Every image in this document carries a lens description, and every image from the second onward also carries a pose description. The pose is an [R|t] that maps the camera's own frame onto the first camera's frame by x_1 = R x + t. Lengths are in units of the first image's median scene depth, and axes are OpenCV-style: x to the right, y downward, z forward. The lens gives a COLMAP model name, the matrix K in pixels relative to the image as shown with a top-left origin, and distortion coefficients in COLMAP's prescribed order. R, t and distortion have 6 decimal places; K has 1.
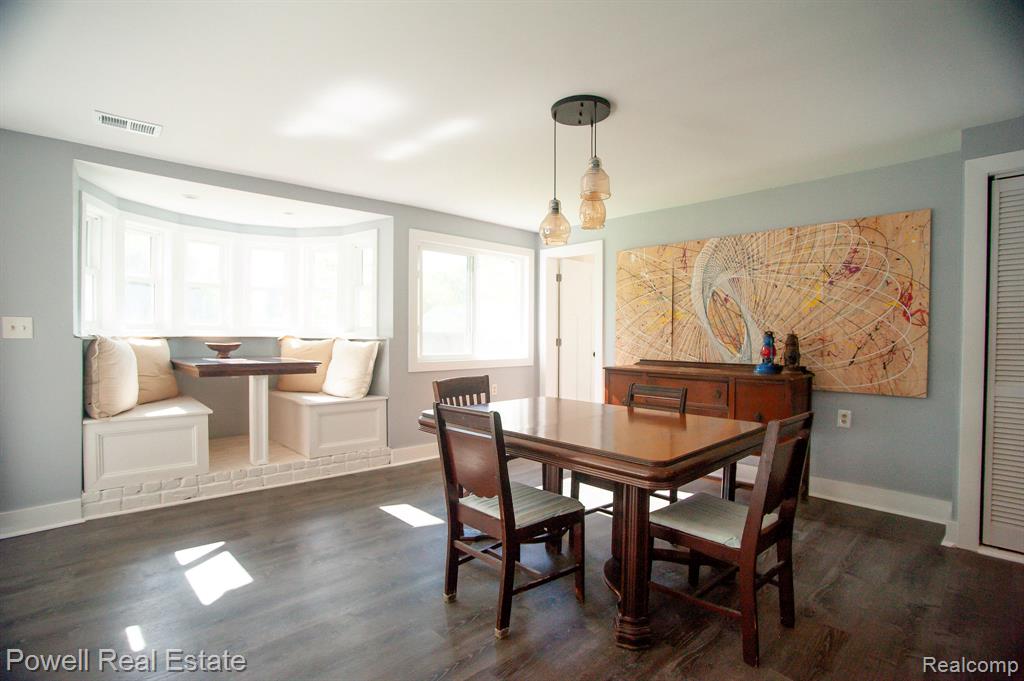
lens RADIAL K [[492.8, 0, 510.6], [0, 492.8, 349.2], [0, 0, 1]] dist [-0.092620, 0.041591]
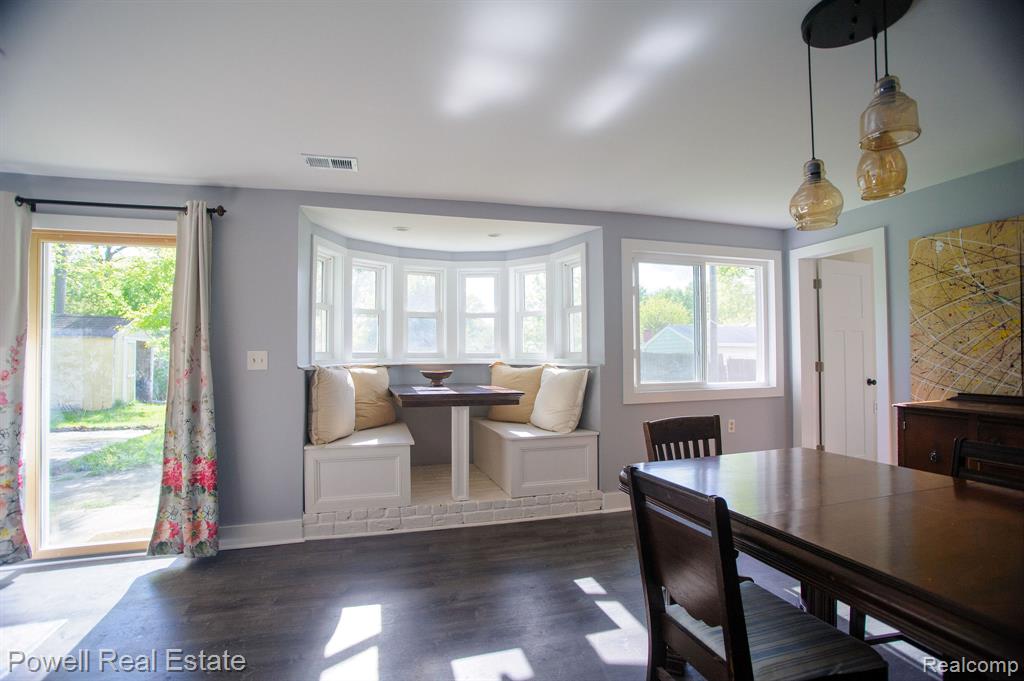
lens RADIAL K [[492.8, 0, 510.6], [0, 492.8, 349.2], [0, 0, 1]] dist [-0.092620, 0.041591]
pose [[0.891891, -0.019770, -0.451817, 0.006695], [0.000930, 0.999122, -0.041882, -0.016544], [0.452249, 0.036934, 0.891127, 0.169218]]
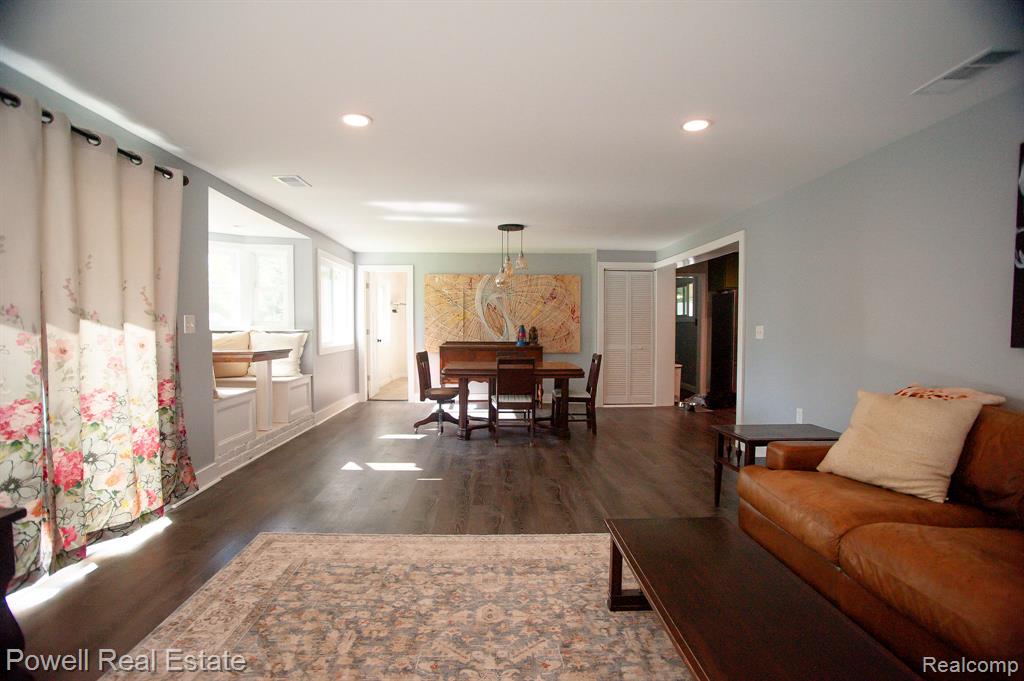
lens RADIAL K [[492.8, 0, 510.6], [0, 492.8, 349.2], [0, 0, 1]] dist [-0.092620, 0.041591]
pose [[0.652568, -0.037994, 0.756777, -1.041541], [0.019698, 0.999255, 0.033182, -0.005740], [-0.757474, -0.006747, 0.652830, -0.317046]]
